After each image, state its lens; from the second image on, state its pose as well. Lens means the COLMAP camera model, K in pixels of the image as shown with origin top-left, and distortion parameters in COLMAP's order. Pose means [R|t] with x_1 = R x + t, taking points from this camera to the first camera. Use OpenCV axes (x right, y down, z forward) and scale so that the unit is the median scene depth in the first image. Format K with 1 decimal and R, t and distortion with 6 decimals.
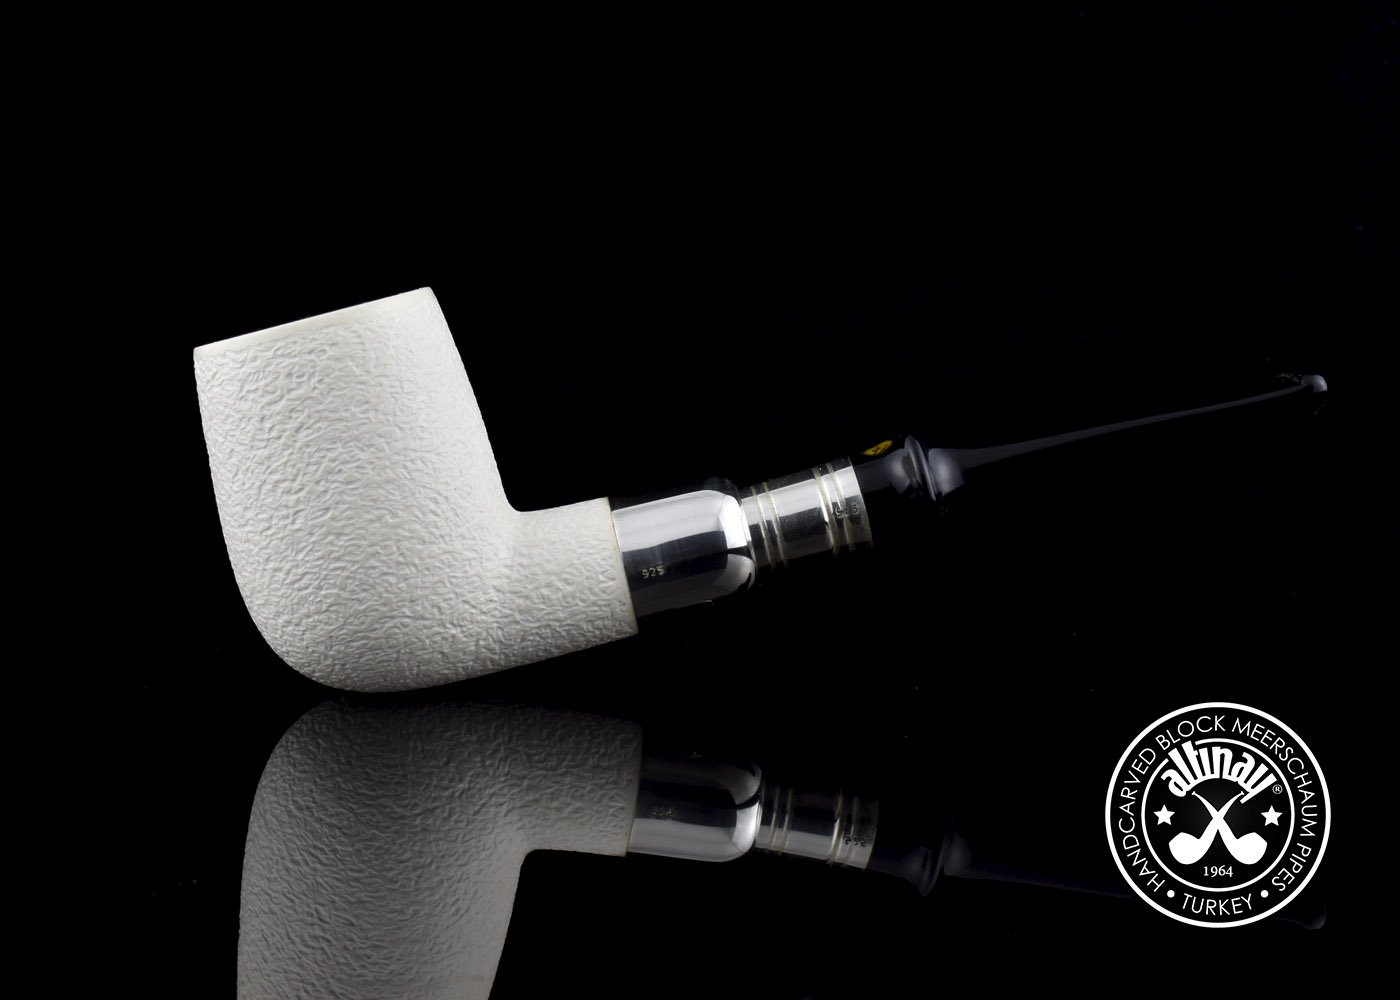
lens RADIAL K [[3335.0, 0, 700.0], [0, 3335.0, 500.0], [0, 0, 1]] dist [-0.018696, -0.436405]
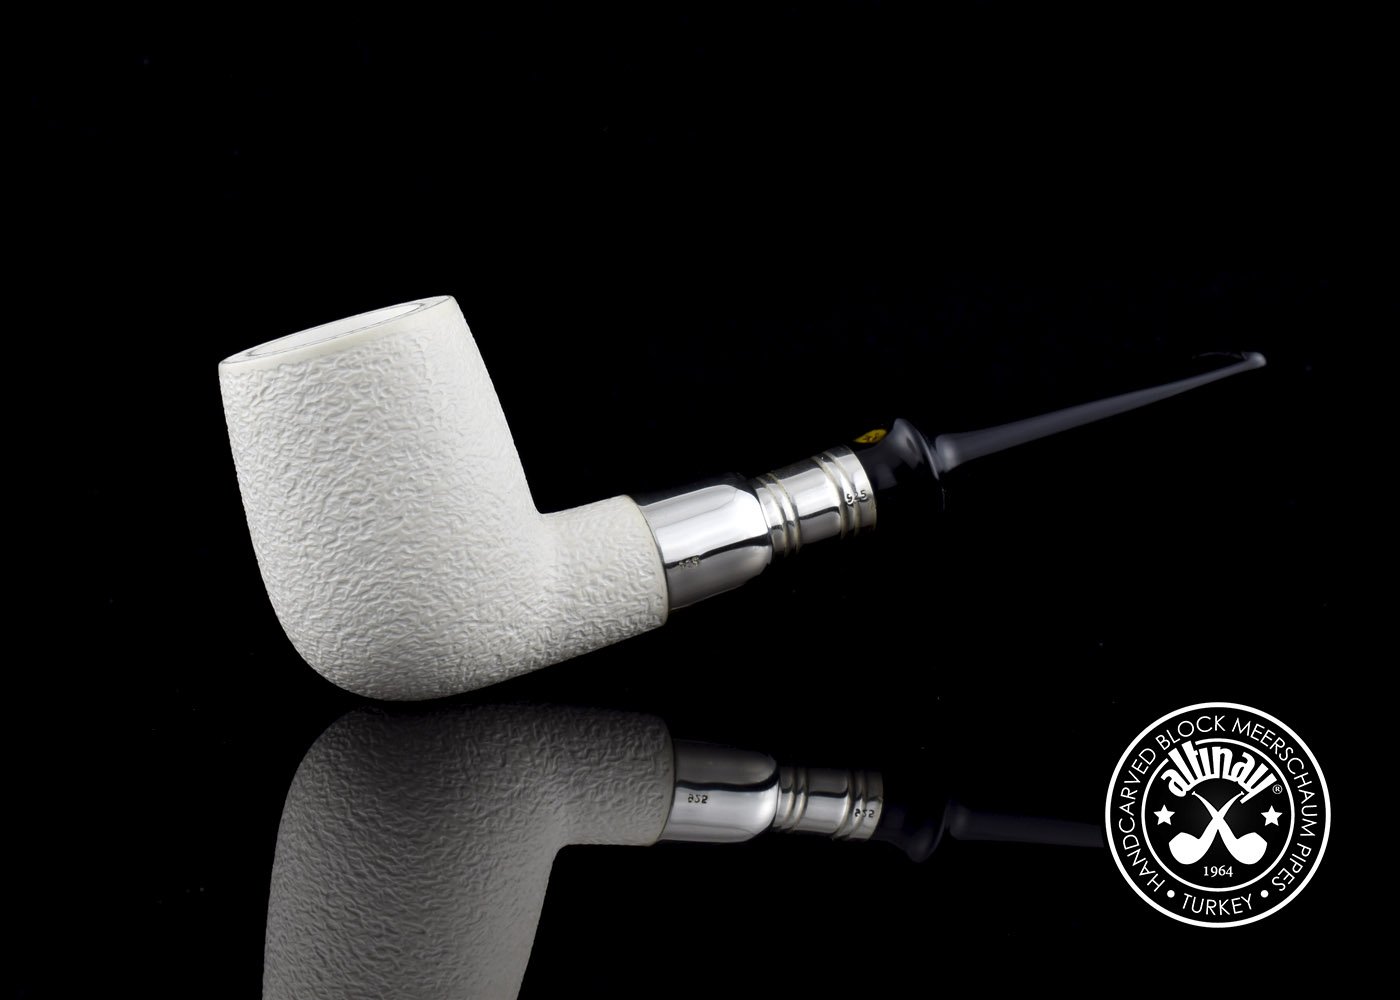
lens RADIAL K [[3335.0, 0, 700.0], [0, 3335.0, 500.0], [0, 0, 1]] dist [-0.018696, -0.436405]
pose [[0.958670, -0.050300, 0.280040, -0.299054], [0.052888, 0.998599, -0.001686, 0.003698], [-0.279562, 0.016427, 0.959987, 0.012447]]
